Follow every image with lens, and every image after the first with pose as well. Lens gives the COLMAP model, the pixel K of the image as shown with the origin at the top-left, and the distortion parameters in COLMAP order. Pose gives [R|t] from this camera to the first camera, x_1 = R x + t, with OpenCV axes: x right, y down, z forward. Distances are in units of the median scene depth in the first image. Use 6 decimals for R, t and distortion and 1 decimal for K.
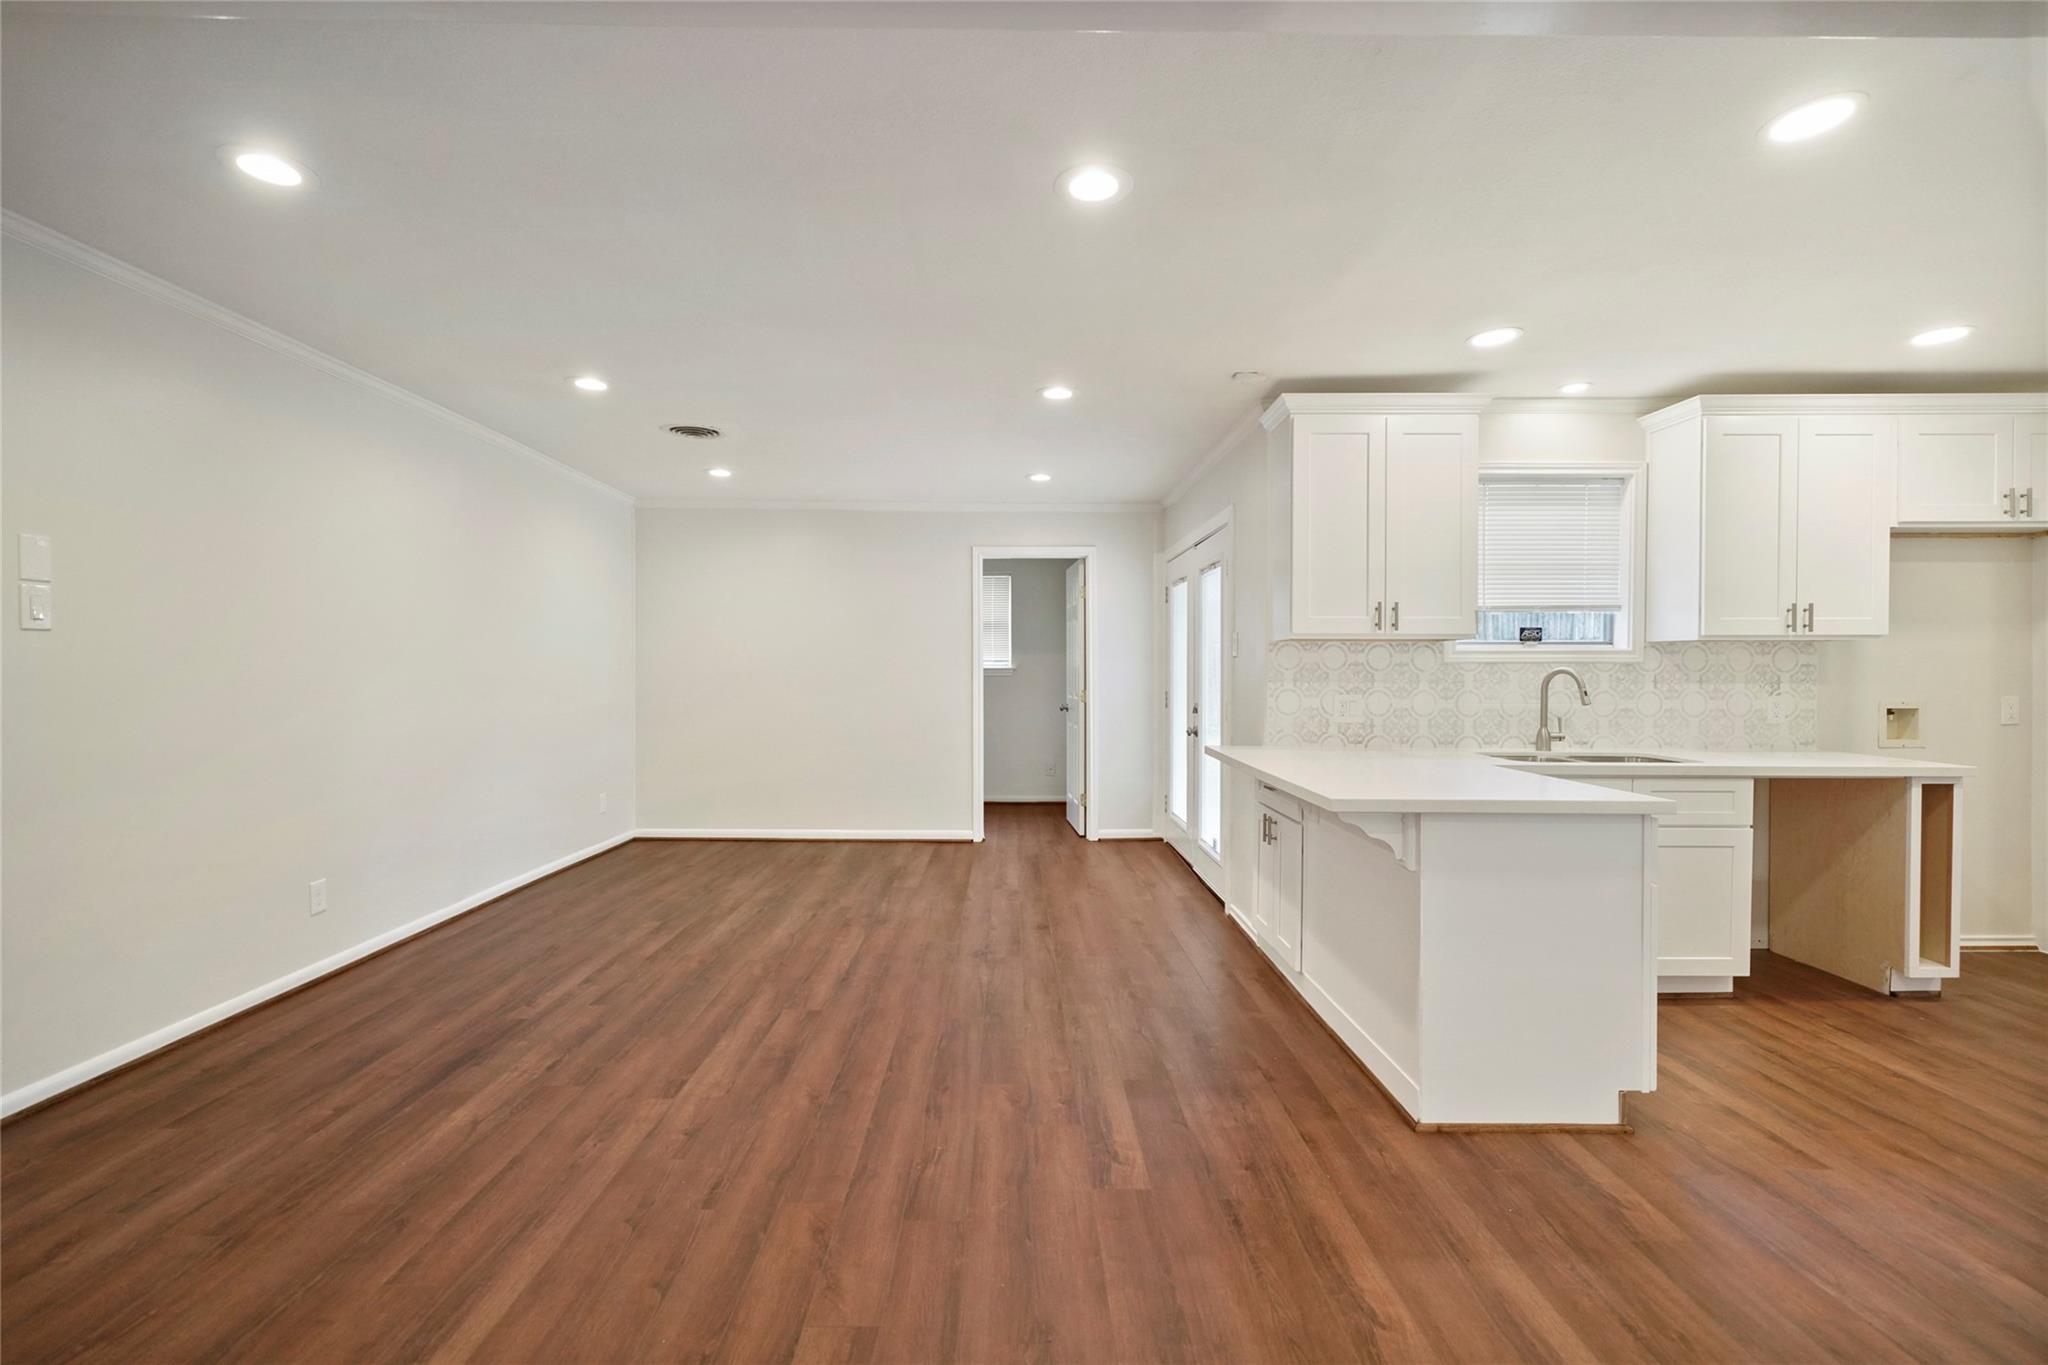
lens RADIAL K [[888.8, 0, 1012.8], [0, 888.8, 690.9], [0, 0, 1]] dist [-0.004198, 0.000427]
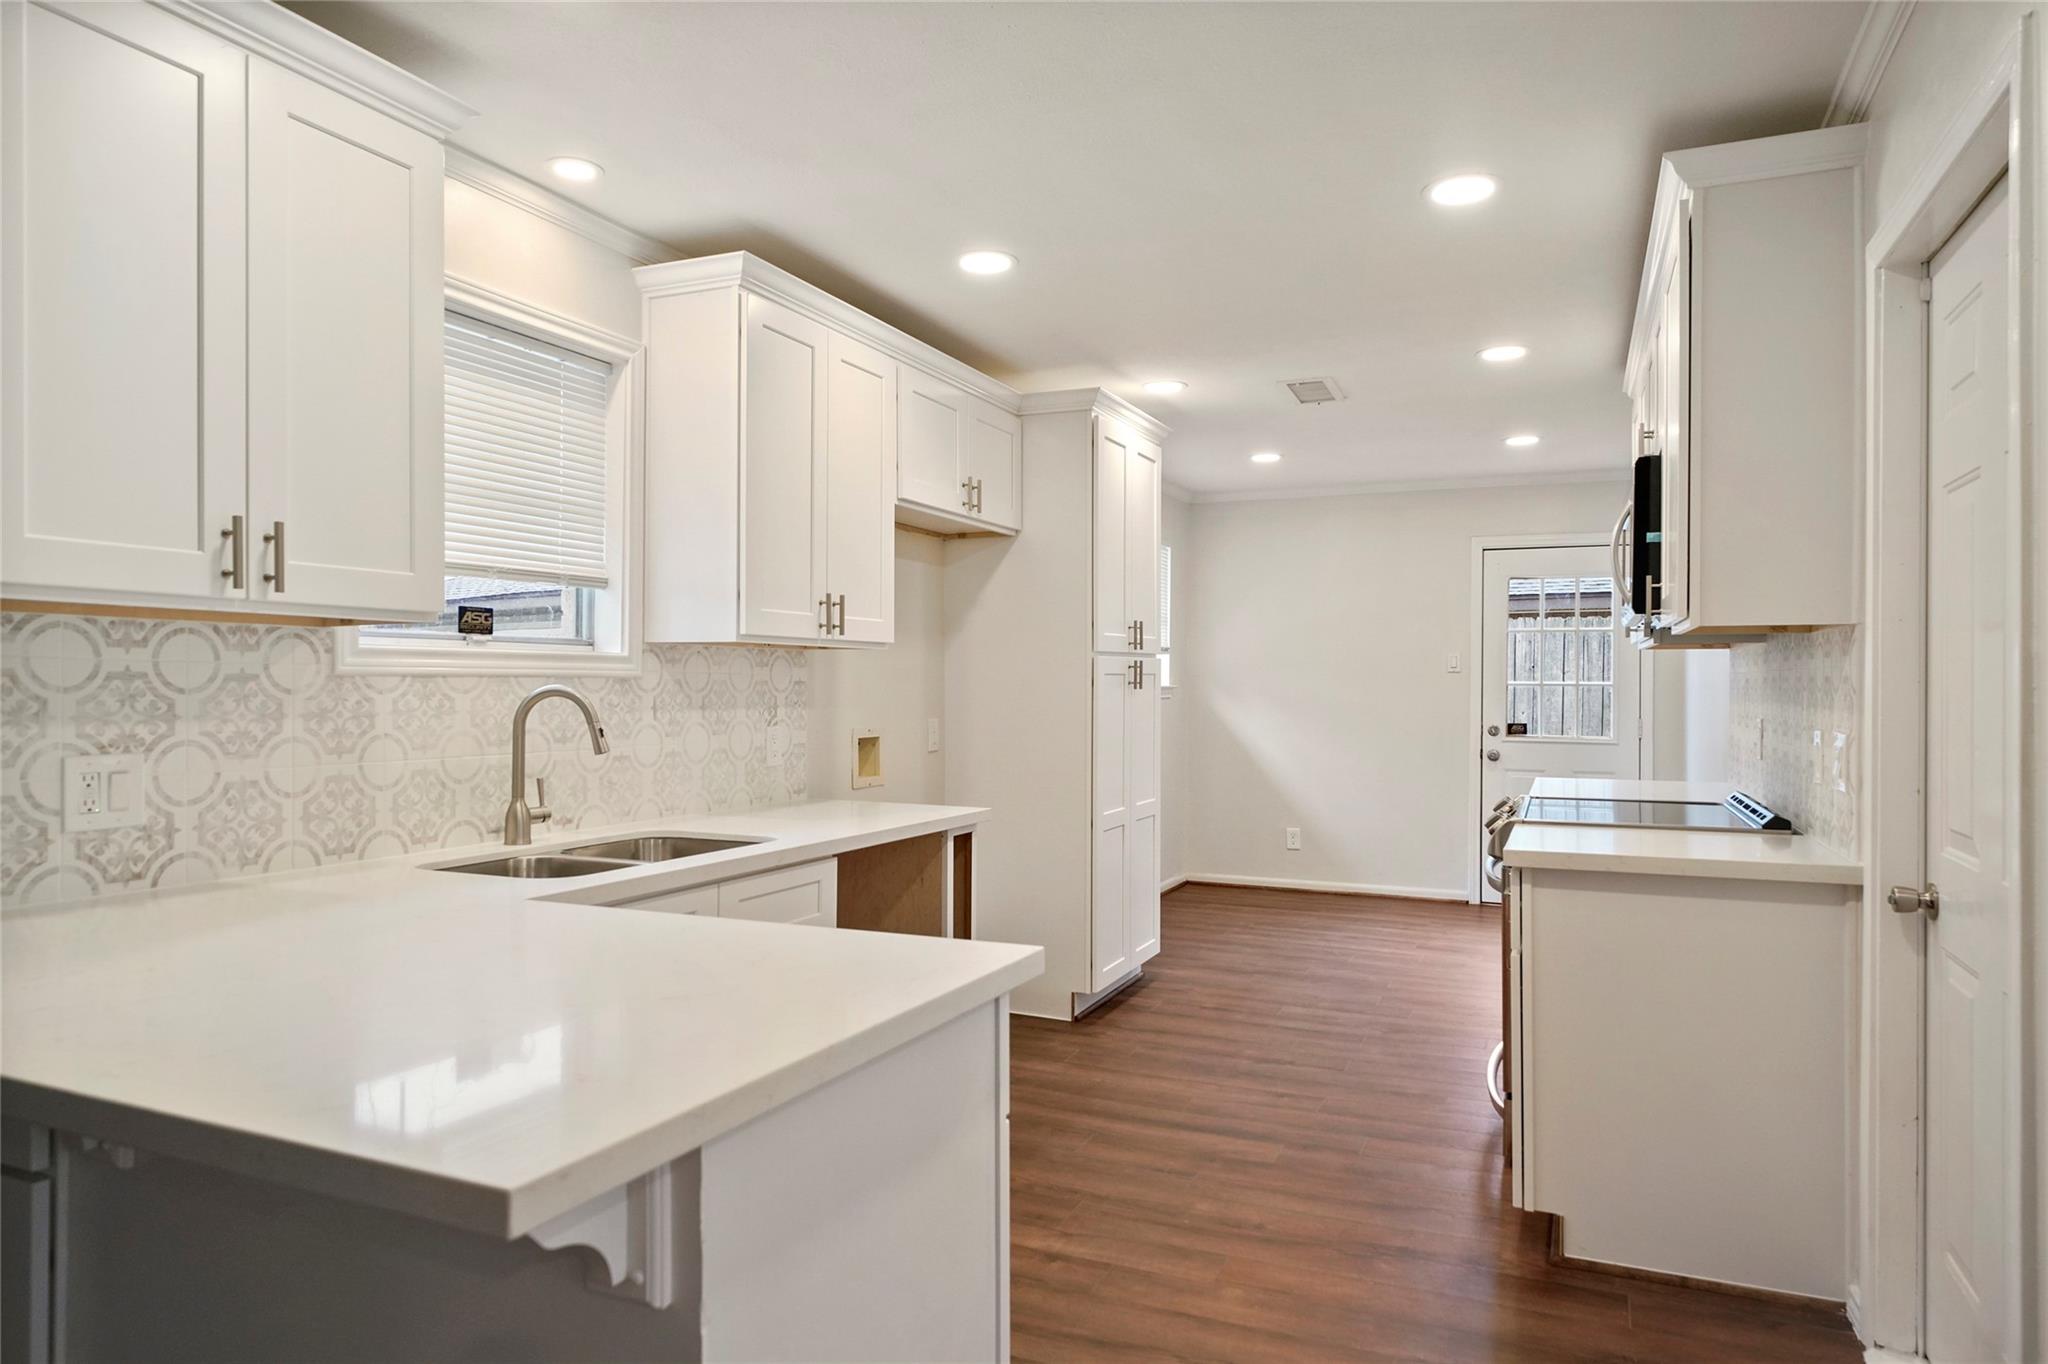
lens RADIAL K [[1236.3, 0, 1036.0], [0, 1236.3, 682.5], [0, 0, 1]] dist [-0.003960, 0.001064]
pose [[0.402241, 0.003584, 0.915527, 0.054297], [0.013667, 0.999857, -0.009919, -0.016191], [-0.915432, 0.016503, 0.402134, 0.422534]]
